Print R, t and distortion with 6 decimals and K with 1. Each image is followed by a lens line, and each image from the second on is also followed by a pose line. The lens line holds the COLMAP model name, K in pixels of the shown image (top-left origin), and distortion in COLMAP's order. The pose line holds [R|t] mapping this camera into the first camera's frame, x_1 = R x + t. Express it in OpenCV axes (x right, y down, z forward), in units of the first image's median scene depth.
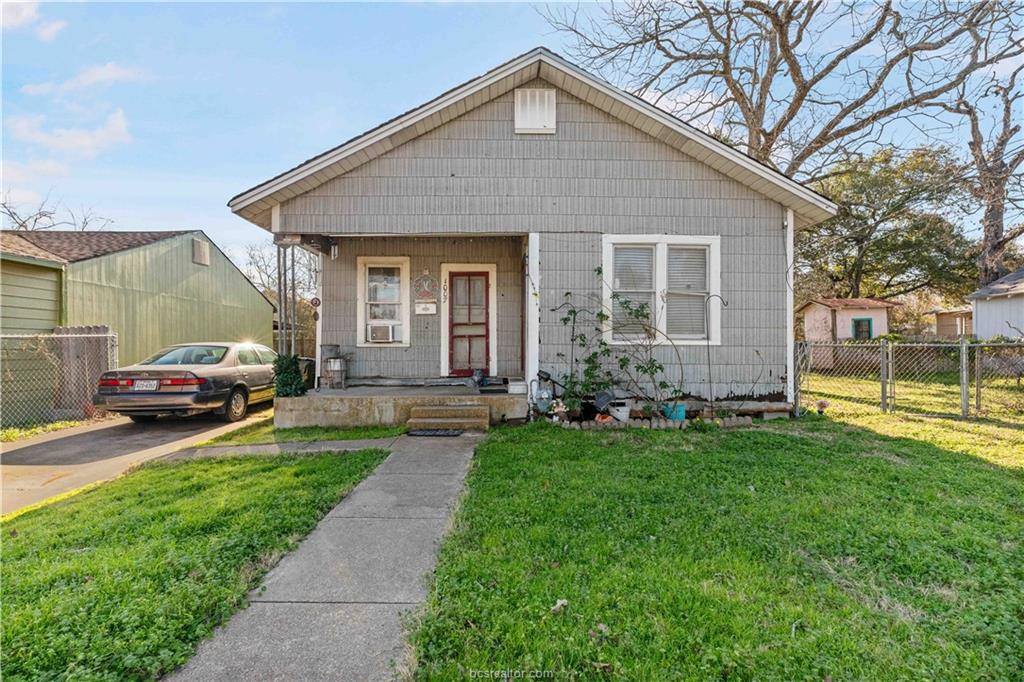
lens RADIAL K [[458.1, 0, 506.0], [0, 458.1, 346.2], [0, 0, 1]] dist [-0.000421, 0.000748]
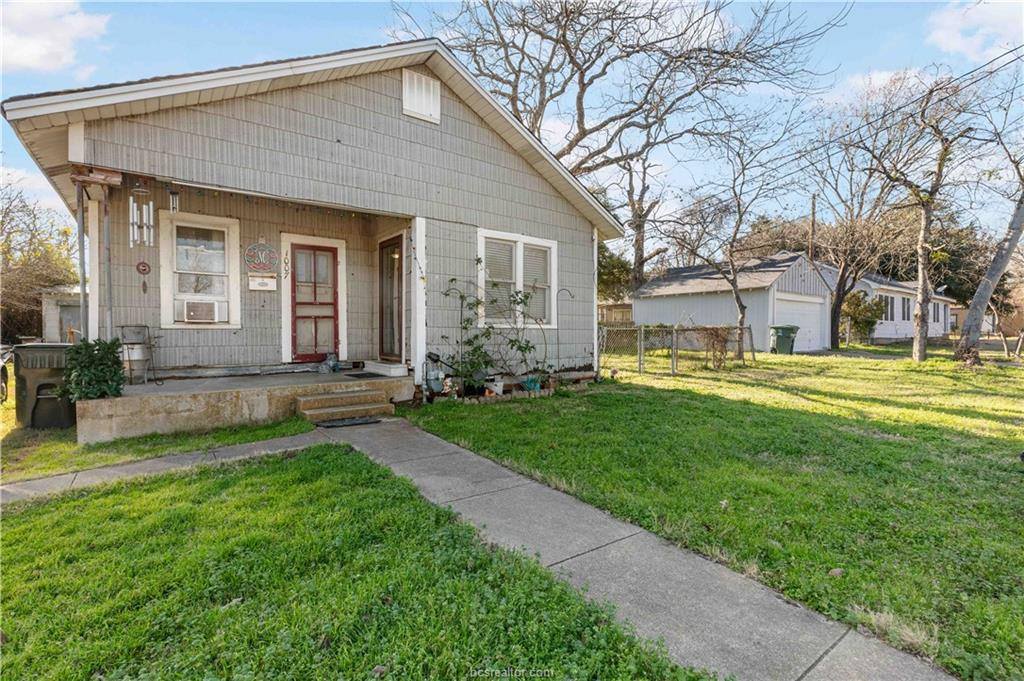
lens RADIAL K [[458.1, 0, 504.9], [0, 458.1, 337.2], [0, 0, 1]] dist [-0.000421, 0.000748]
pose [[0.815271, -0.006452, 0.579043, -0.371821], [-0.004809, 0.999828, 0.017911, -0.000419], [-0.579059, -0.017387, 0.815100, 0.056716]]
